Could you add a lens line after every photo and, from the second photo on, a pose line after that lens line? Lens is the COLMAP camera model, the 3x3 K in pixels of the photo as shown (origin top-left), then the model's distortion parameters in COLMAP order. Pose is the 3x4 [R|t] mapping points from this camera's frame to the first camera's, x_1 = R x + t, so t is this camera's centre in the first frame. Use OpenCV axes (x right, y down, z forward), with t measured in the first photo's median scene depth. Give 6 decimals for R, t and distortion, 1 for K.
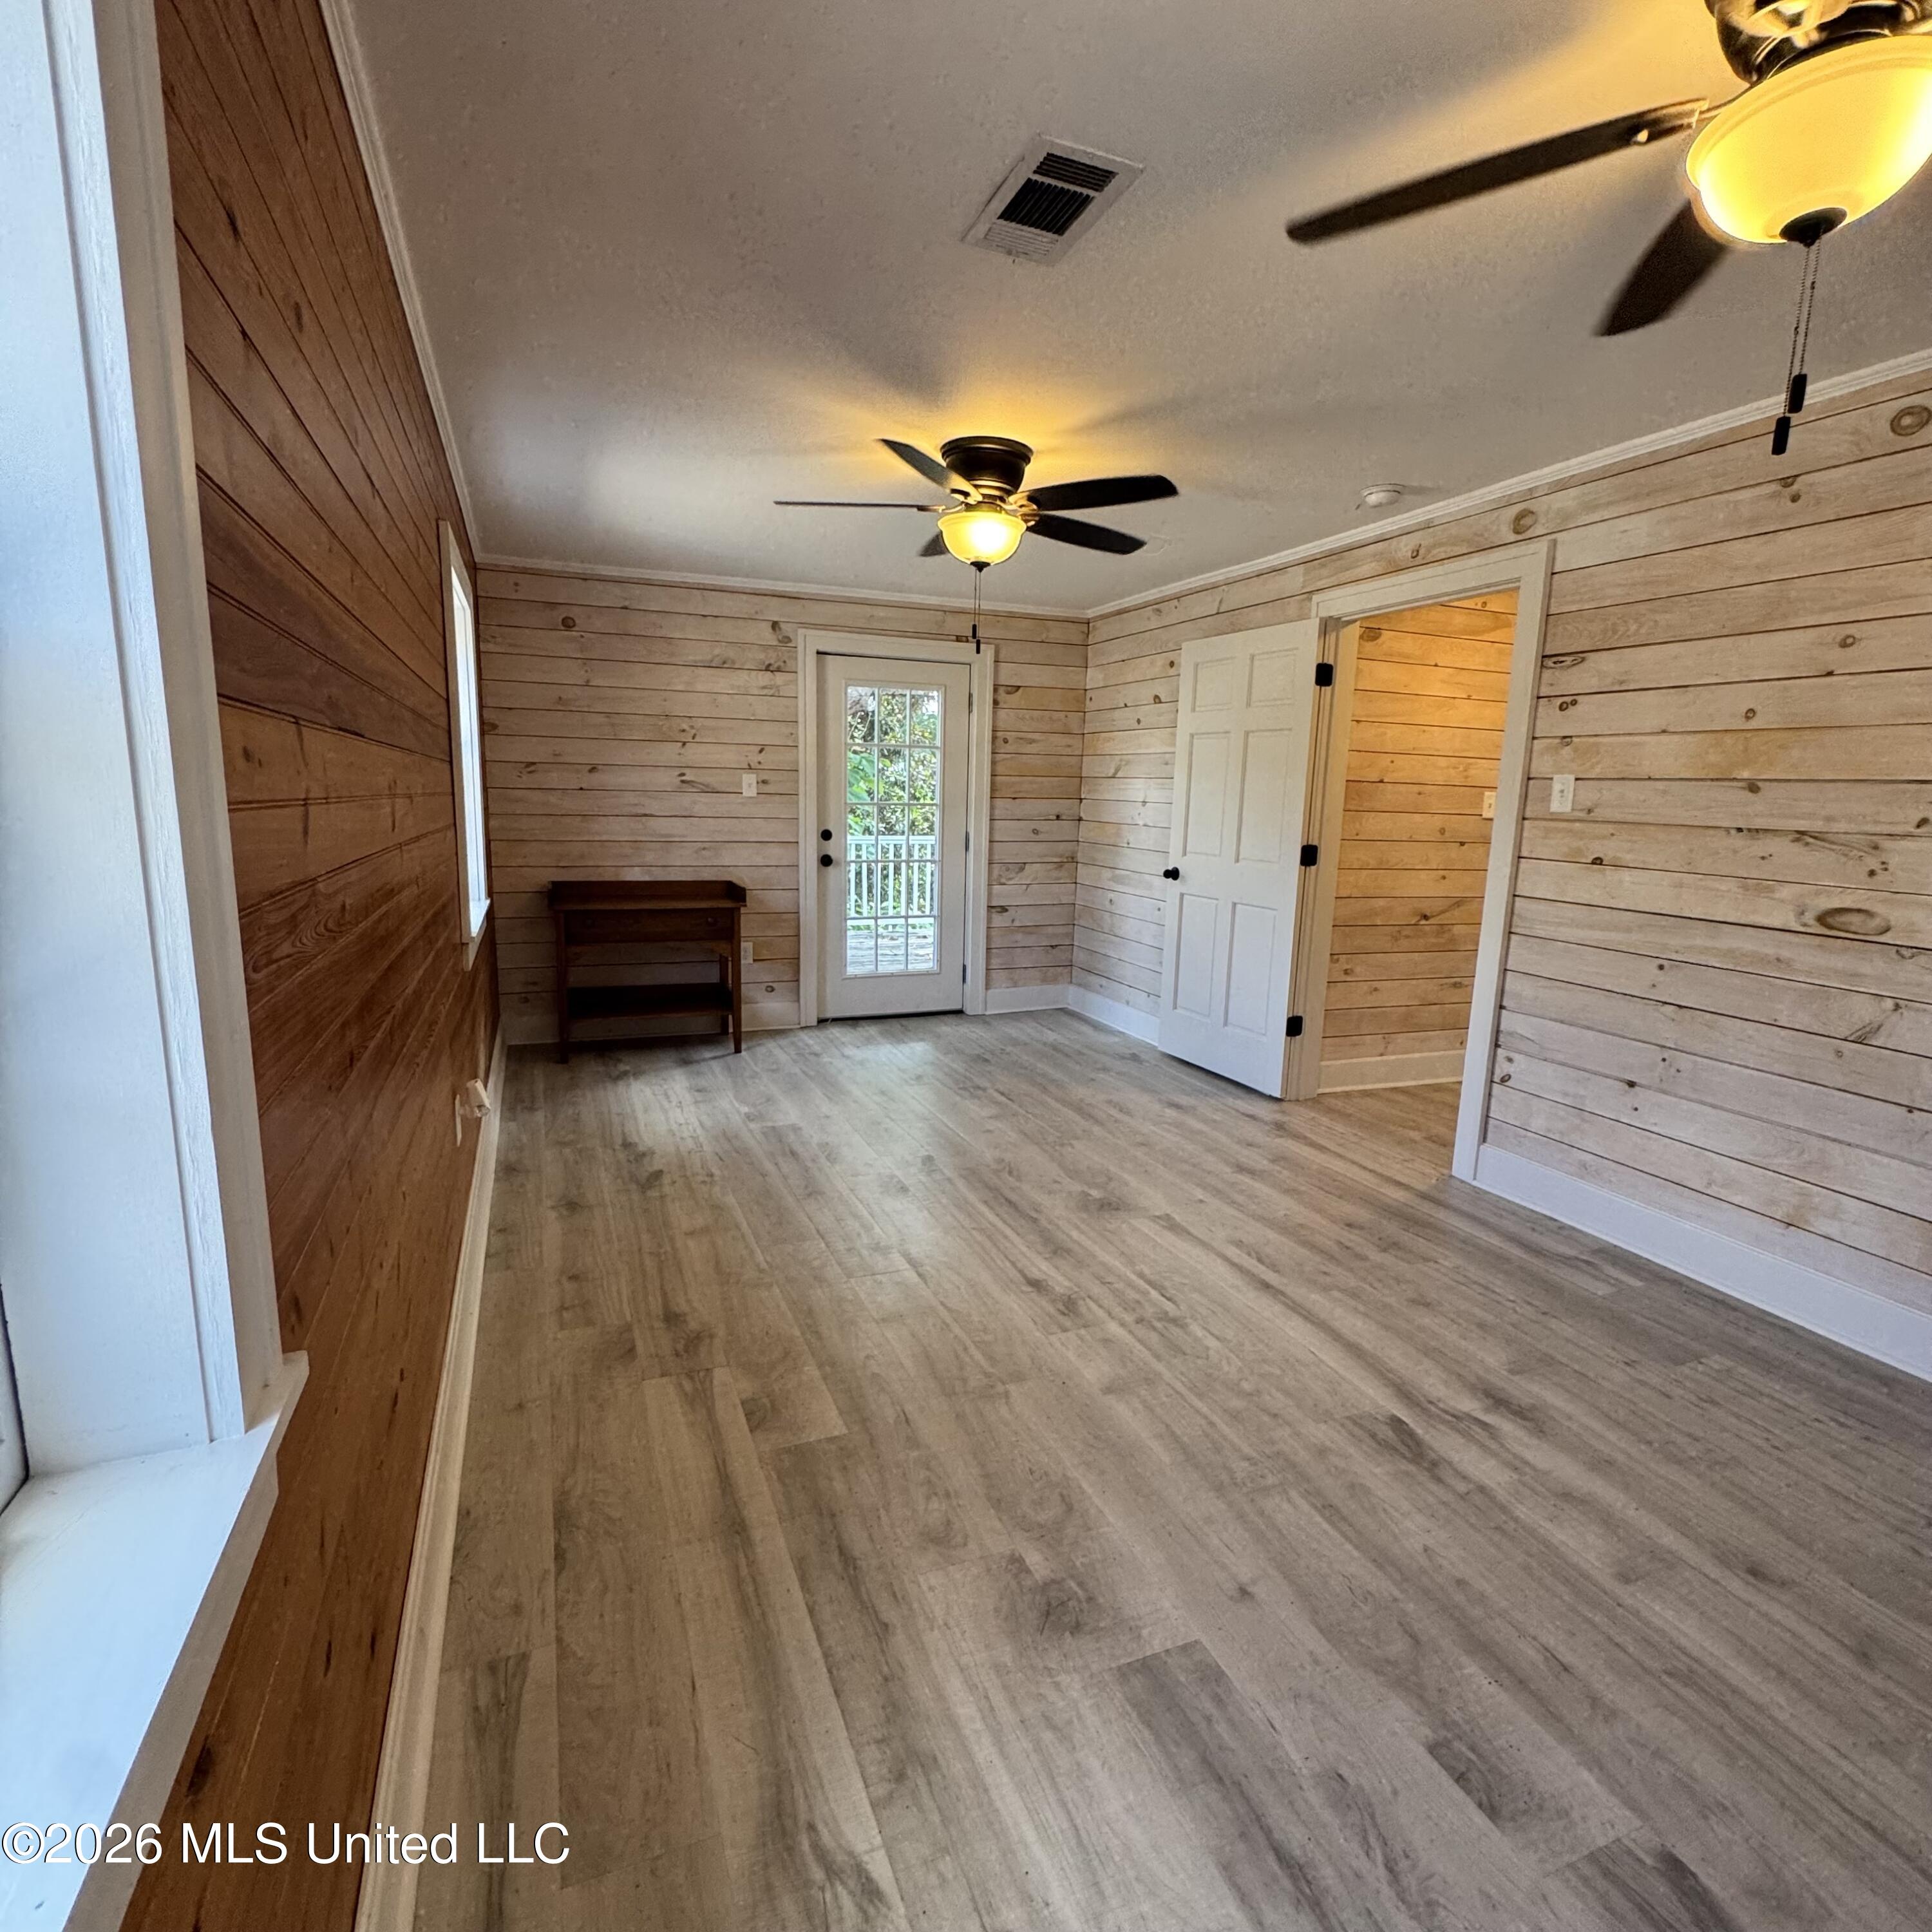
lens RADIAL K [[1032.7, 0, 968.4], [0, 1032.7, 964.1], [0, 0, 1]] dist [-0.003057, -0.000483]
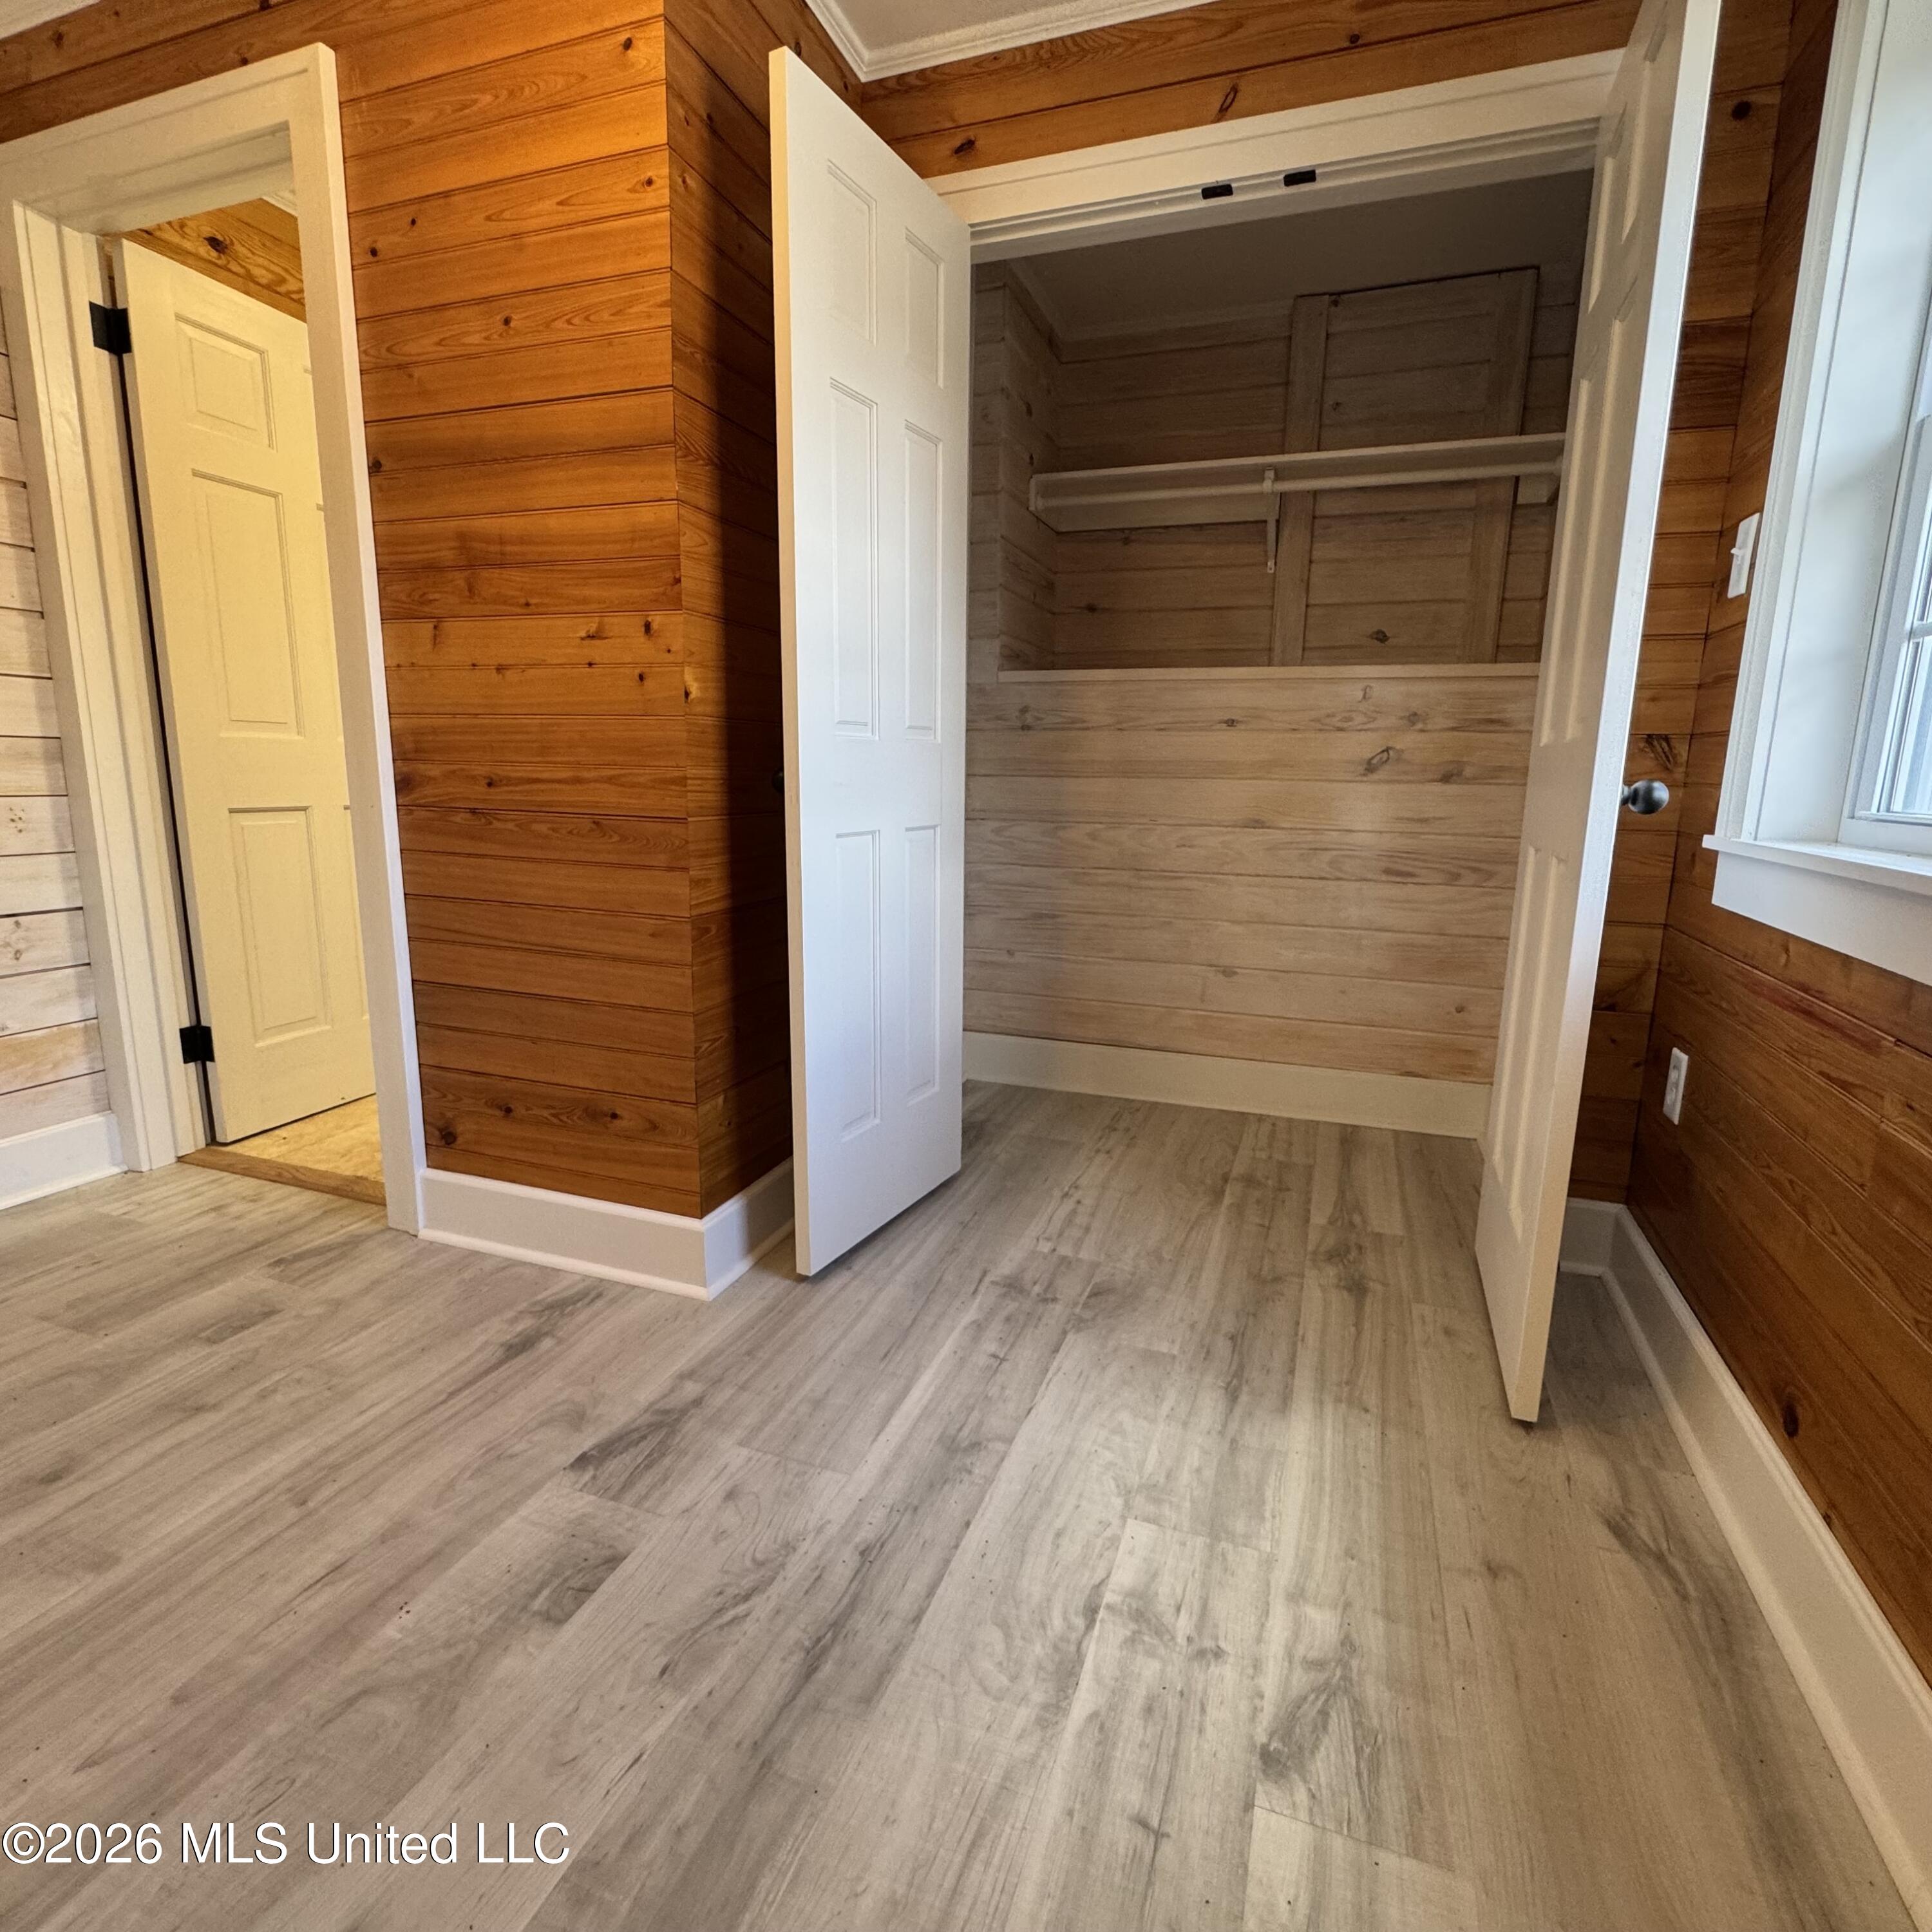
lens RADIAL K [[1032.7, 0, 968.4], [0, 1032.7, 964.1], [0, 0, 1]] dist [-0.003057, -0.000483]
pose [[-0.738369, -0.161319, 0.654819, -0.130294], [0.081200, 0.942639, 0.323787, 0.023111], [-0.669491, 0.292246, -0.682916, 0.664817]]
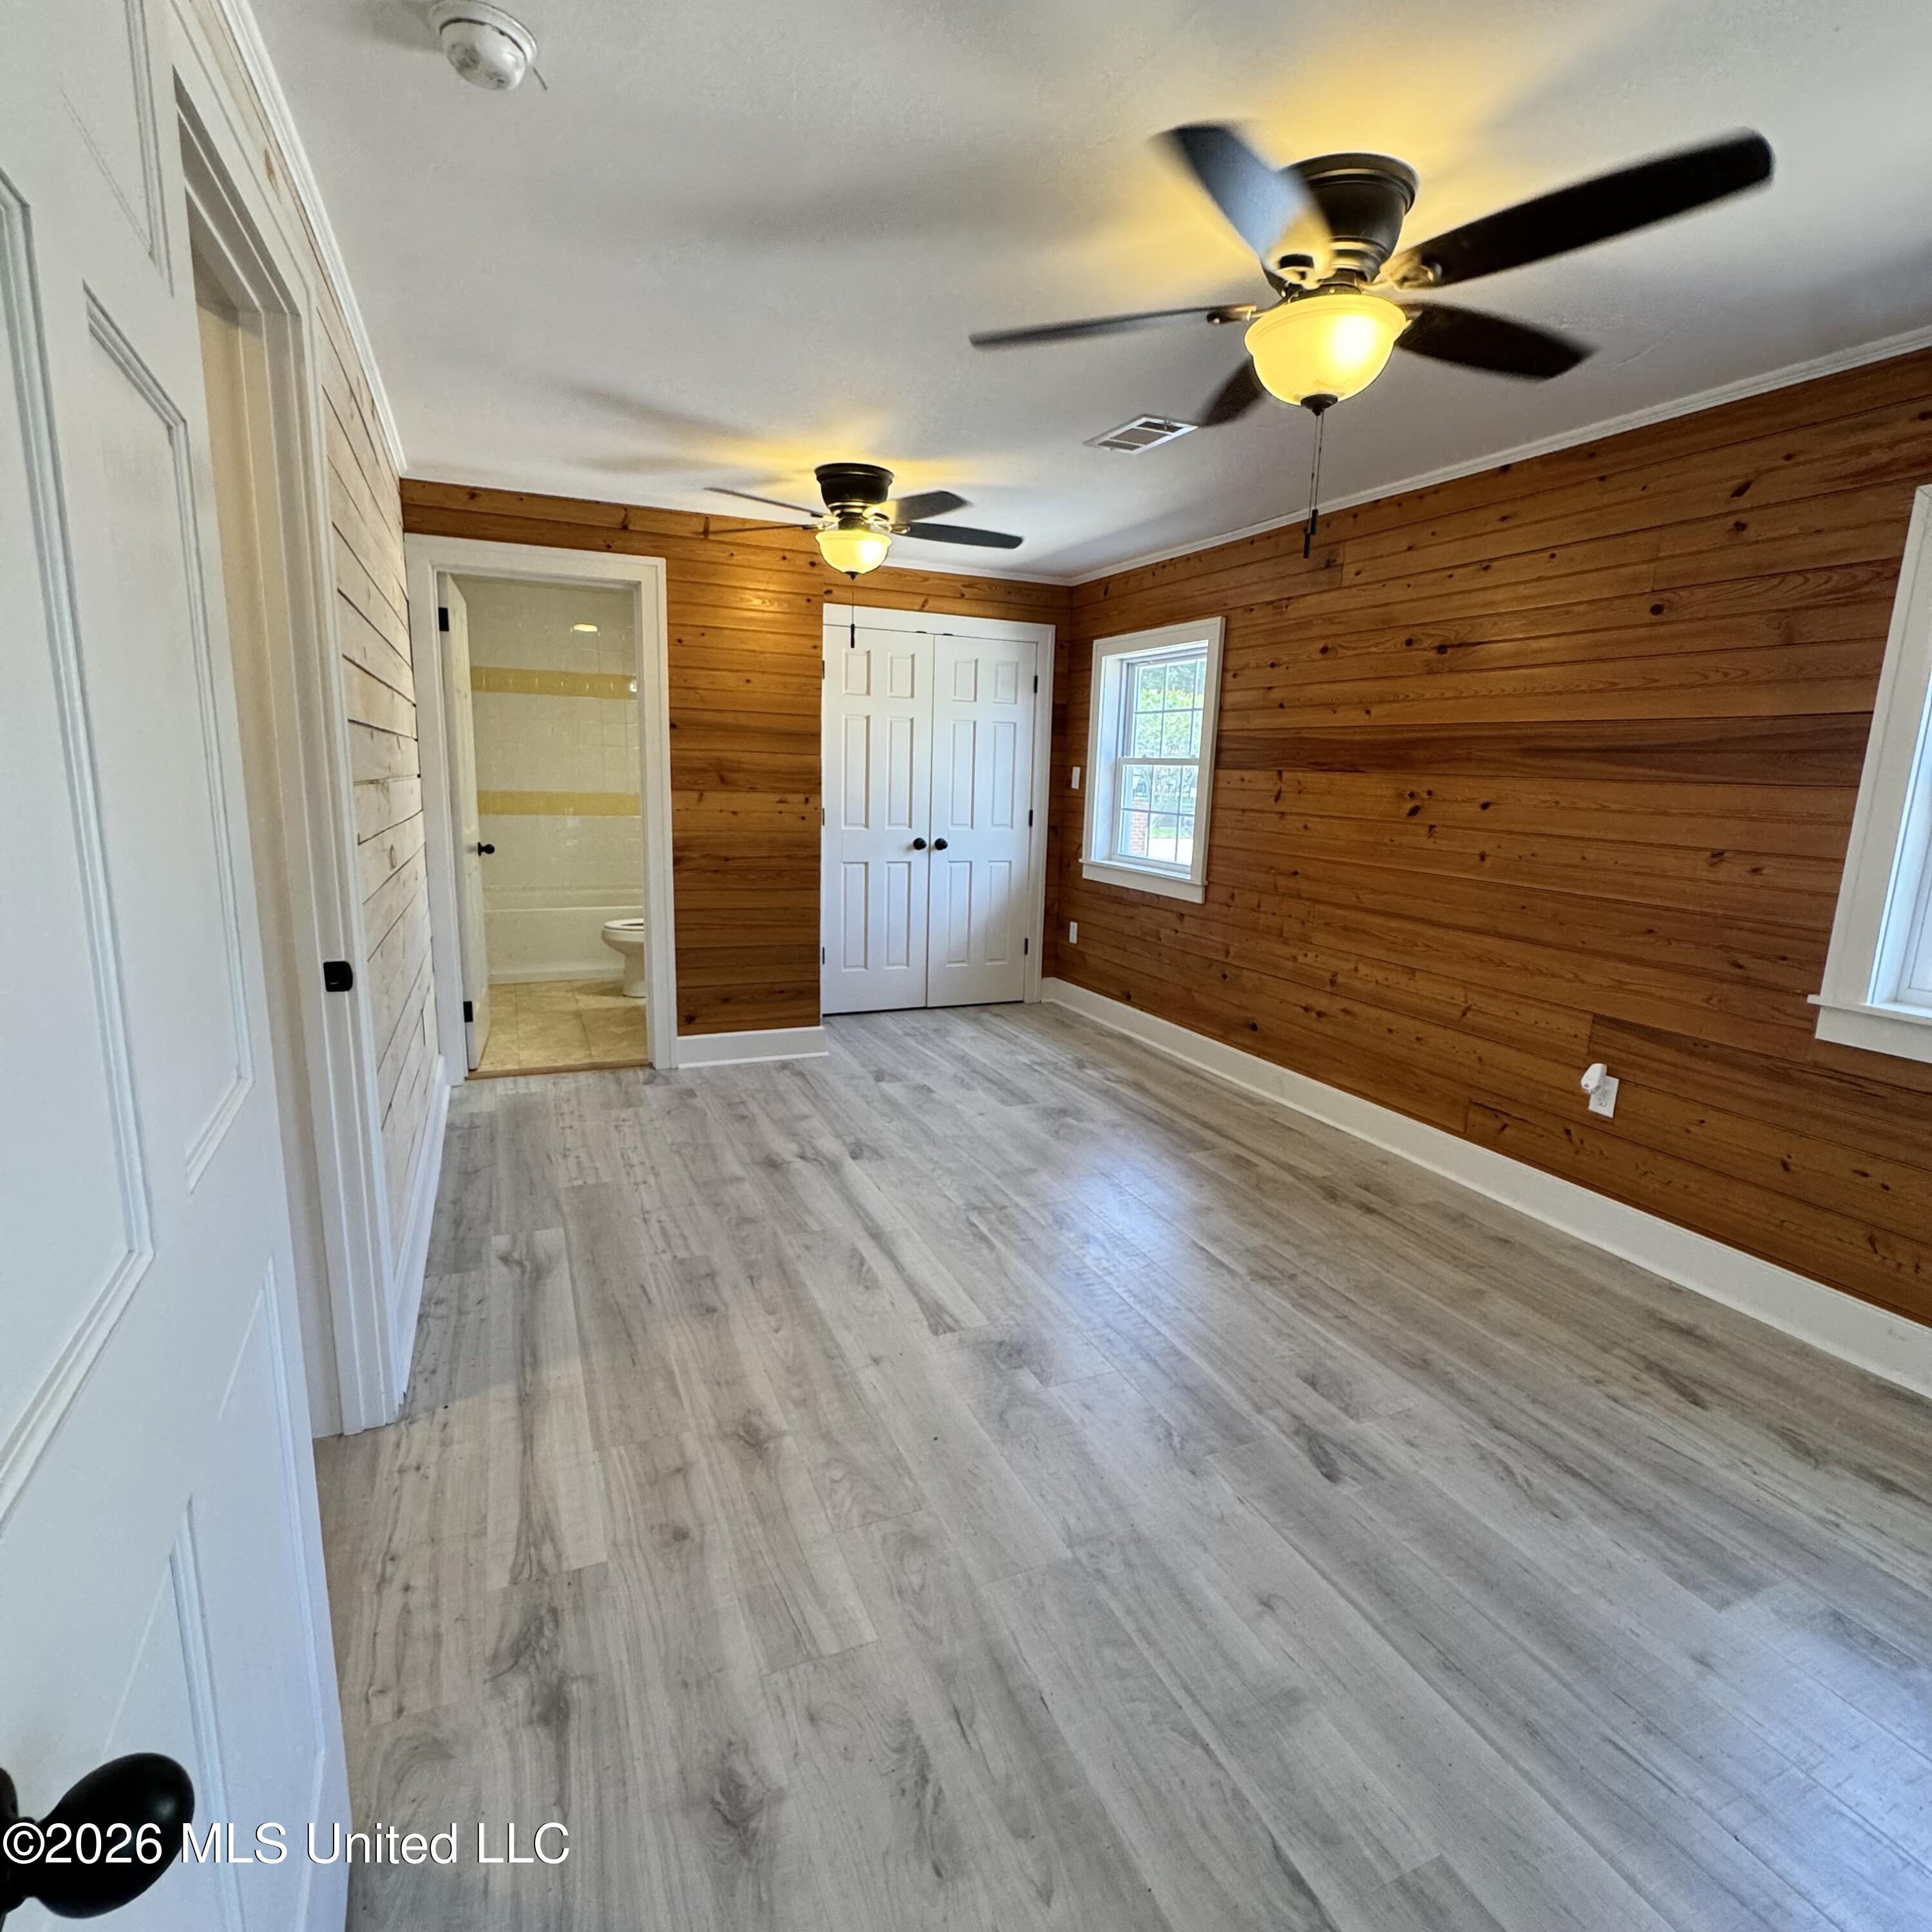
lens RADIAL K [[1032.7, 0, 968.4], [0, 1032.7, 964.1], [0, 0, 1]] dist [-0.003057, -0.000483]
pose [[-0.998147, -0.048968, -0.036109, 0.266604], [-0.058432, 0.936910, 0.344652, -0.348465], [0.016954, 0.346124, -0.938036, 2.061985]]
